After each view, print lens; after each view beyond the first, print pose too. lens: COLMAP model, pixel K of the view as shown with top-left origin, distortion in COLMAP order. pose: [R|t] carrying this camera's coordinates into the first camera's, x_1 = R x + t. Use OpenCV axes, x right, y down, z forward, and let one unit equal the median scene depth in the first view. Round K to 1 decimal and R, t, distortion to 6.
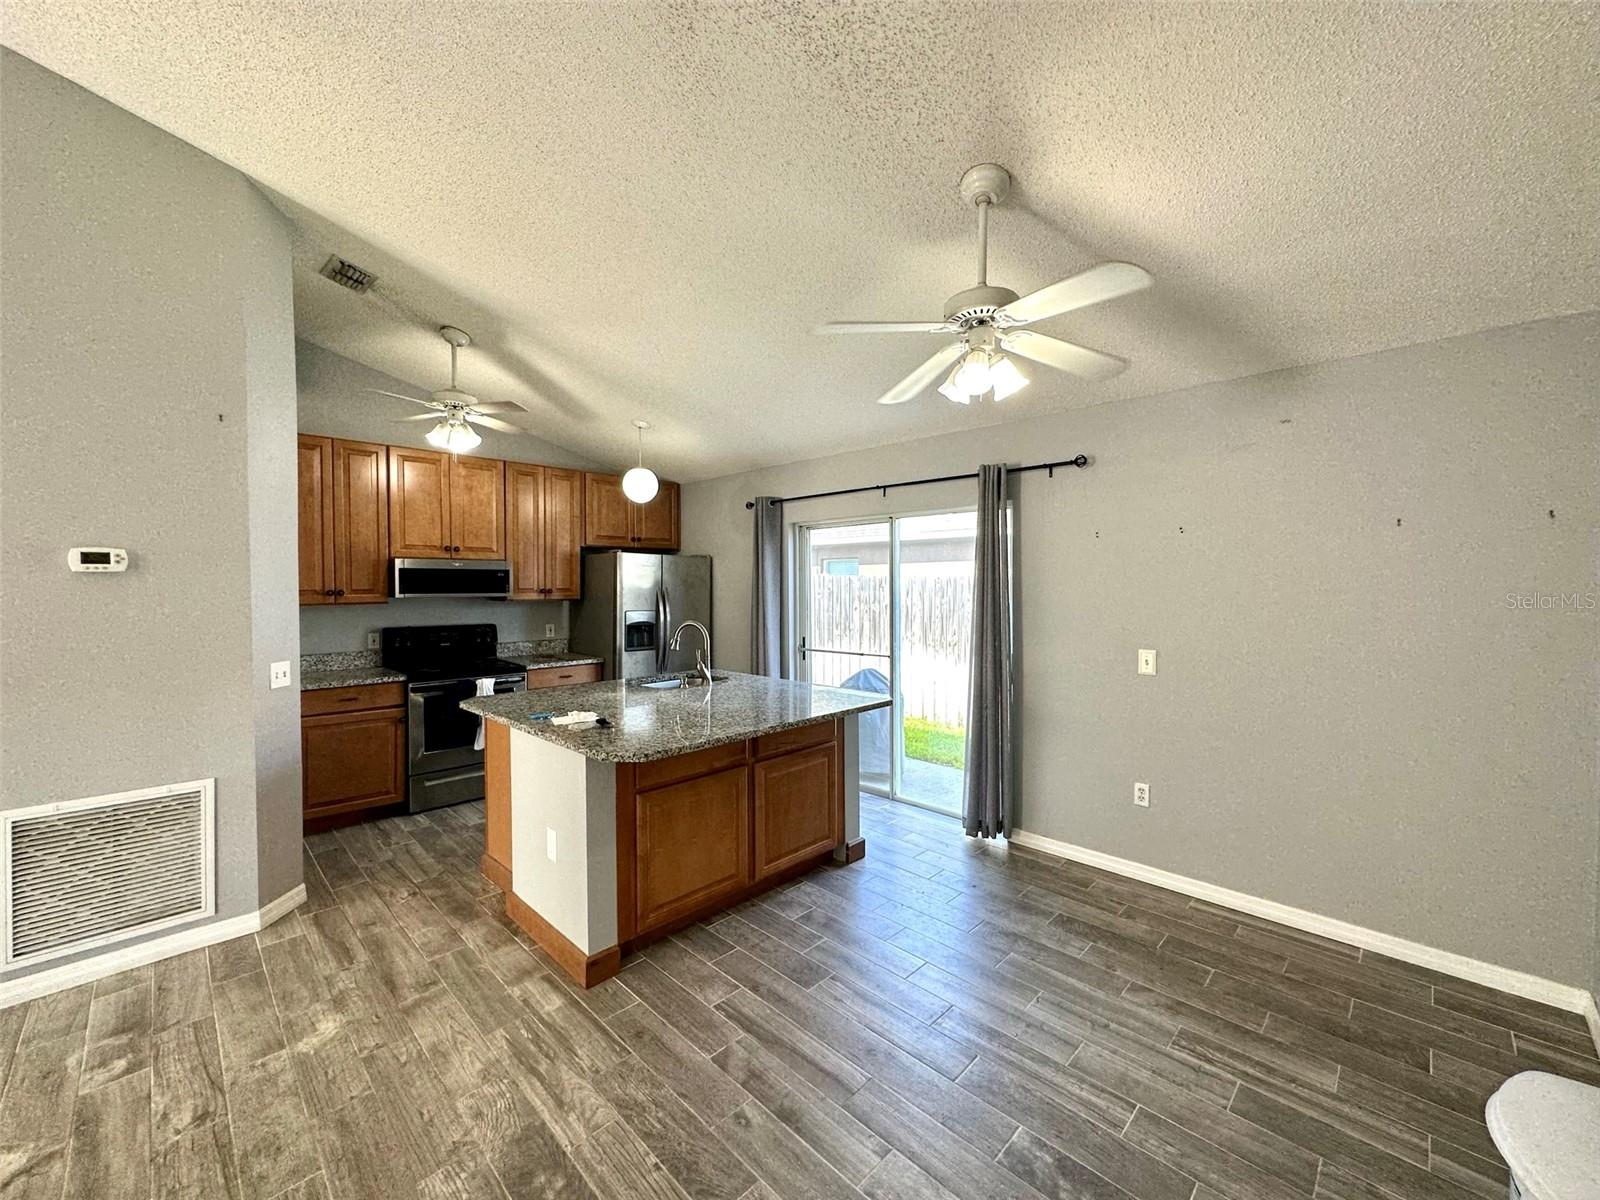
lens RADIAL K [[642.1, 0, 796.3], [0, 642.1, 595.3], [0, 0, 1]] dist [-0.000172, 0.000743]
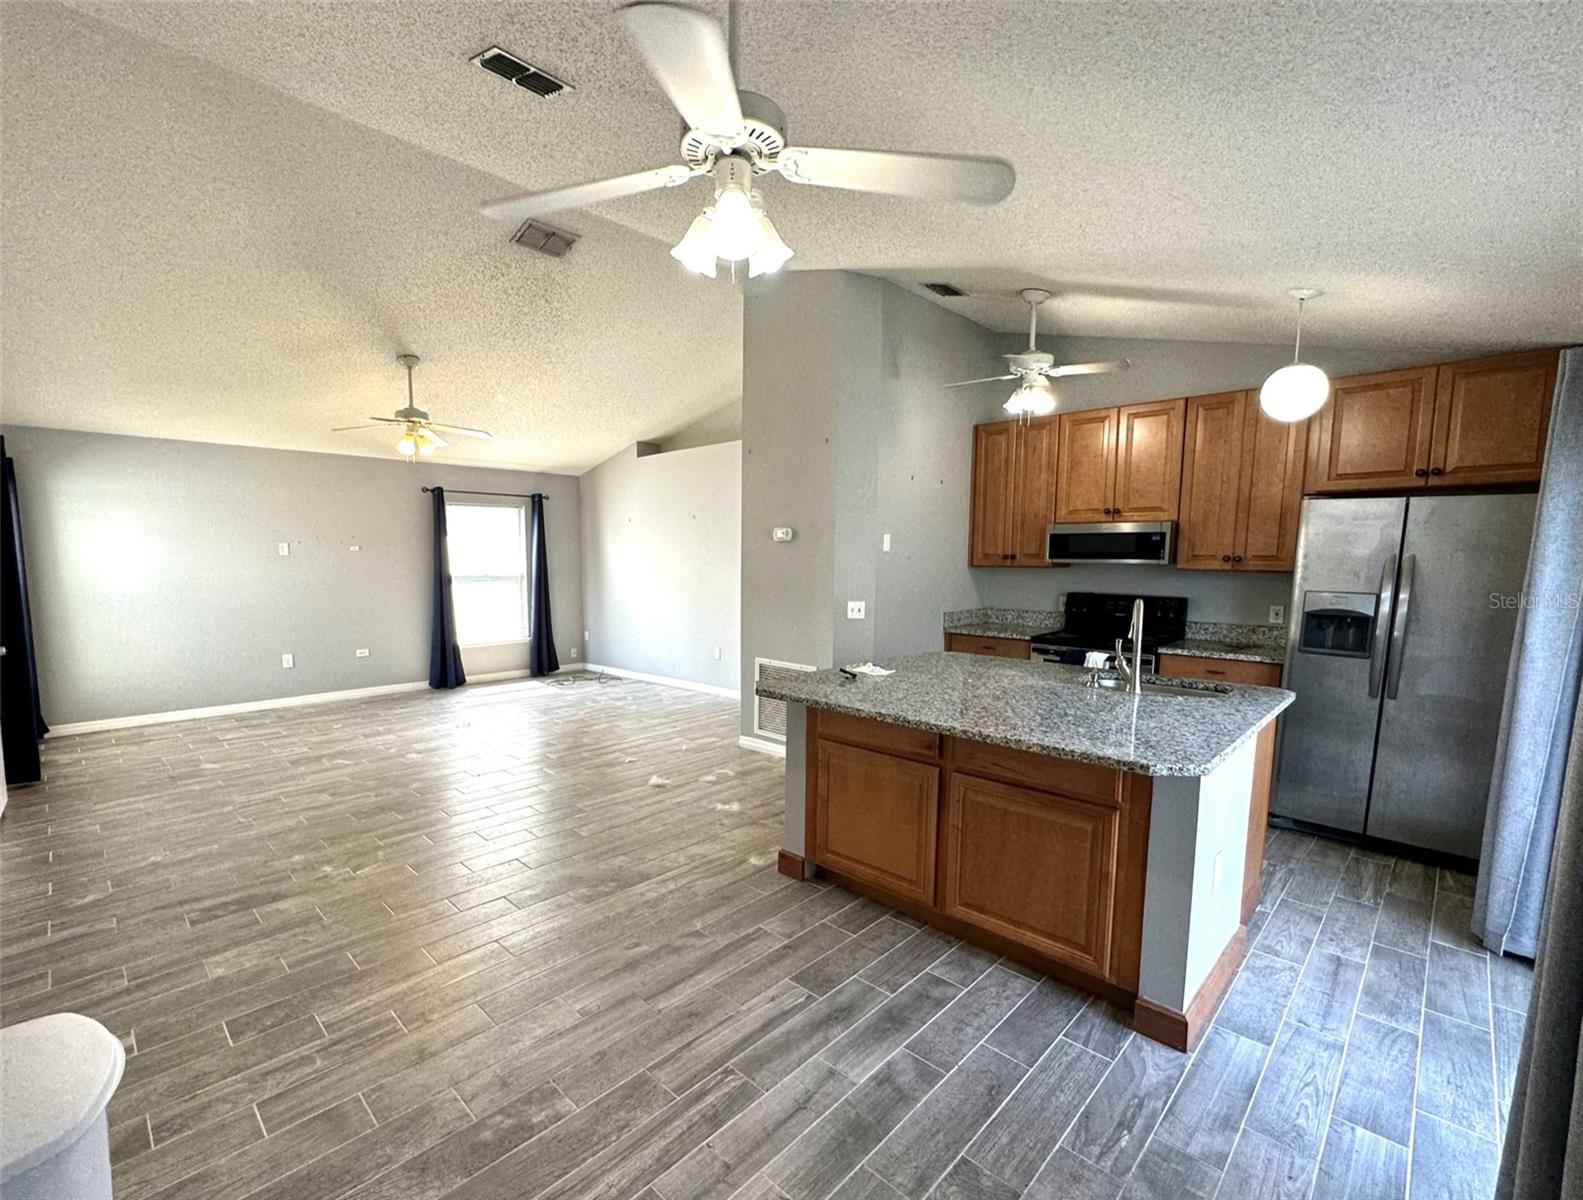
lens RADIAL K [[698.7, 0, 733.6], [0, 698.7, 631.7], [0, 0, 1]] dist [-0.000724, -0.000024]
pose [[-0.018637, 0.113561, -0.993356, 0.528252], [-0.022711, 0.993224, 0.113972, -0.001994], [0.999568, 0.024684, -0.015931, 0.500102]]
